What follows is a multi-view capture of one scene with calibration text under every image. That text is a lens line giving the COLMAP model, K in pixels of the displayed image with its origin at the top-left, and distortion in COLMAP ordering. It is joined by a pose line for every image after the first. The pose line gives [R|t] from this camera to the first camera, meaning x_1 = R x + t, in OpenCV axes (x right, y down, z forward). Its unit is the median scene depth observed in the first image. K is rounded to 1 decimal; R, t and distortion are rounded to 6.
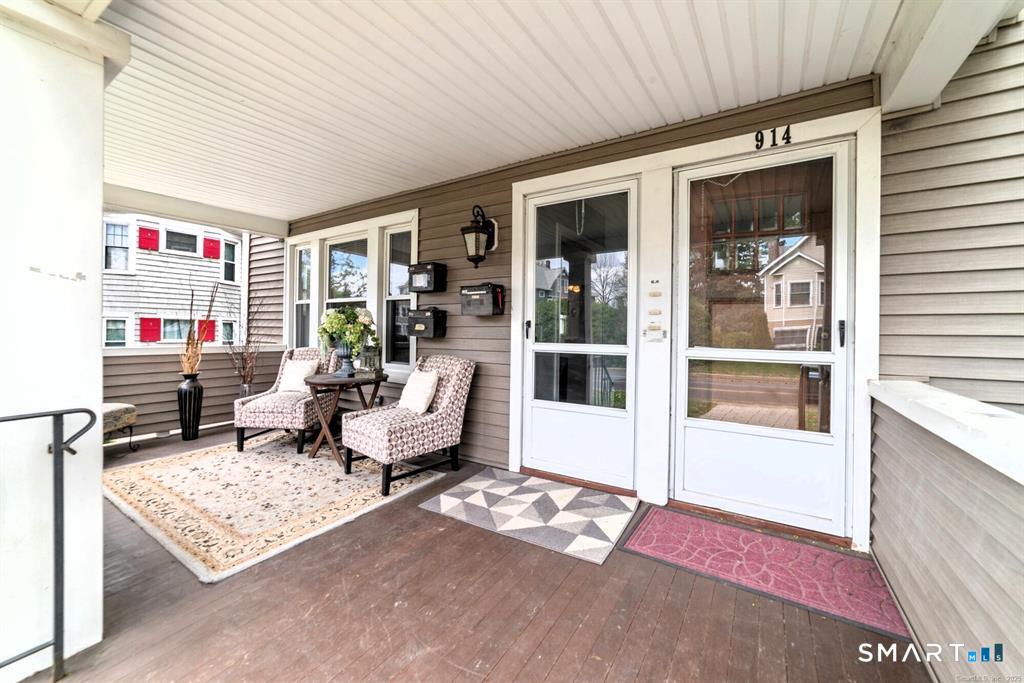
lens RADIAL K [[400.3, 0, 511.7], [0, 400.3, 326.6], [0, 0, 1]] dist [-0.000307, -0.000009]
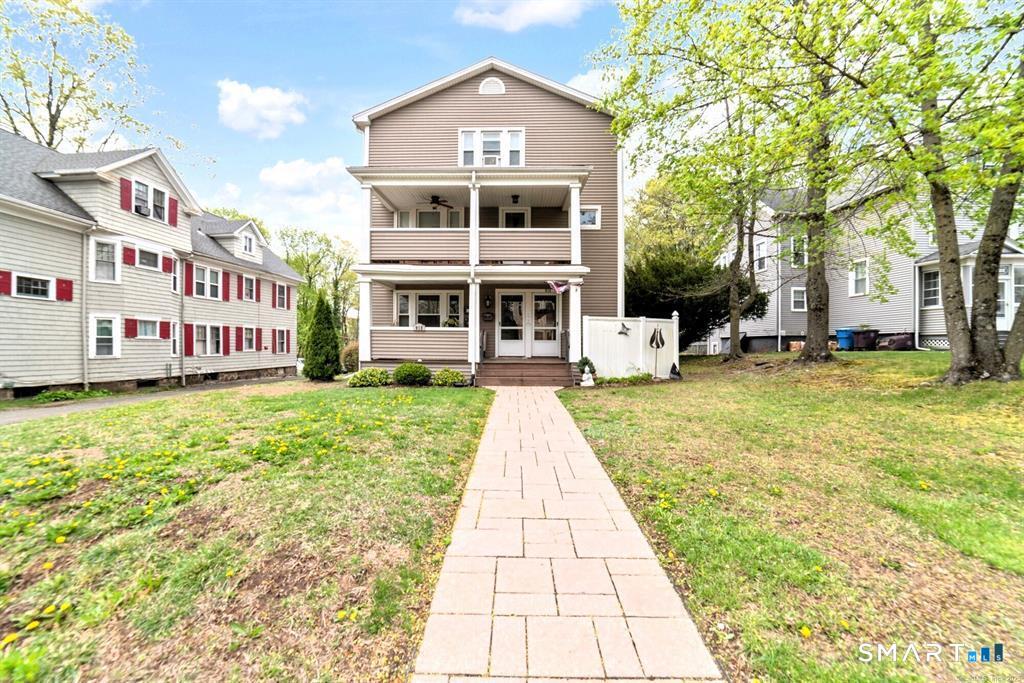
lens RADIAL K [[410.8, 0, 512.0], [0, 410.8, 341.5], [0, 0, 1]] dist [-0.000023, 0.000023]
pose [[0.856740, -0.001924, 0.515745, -0.550851], [0.000995, 0.999997, 0.002077, 0.048984], [-0.515748, -0.001266, 0.856740, -0.737657]]
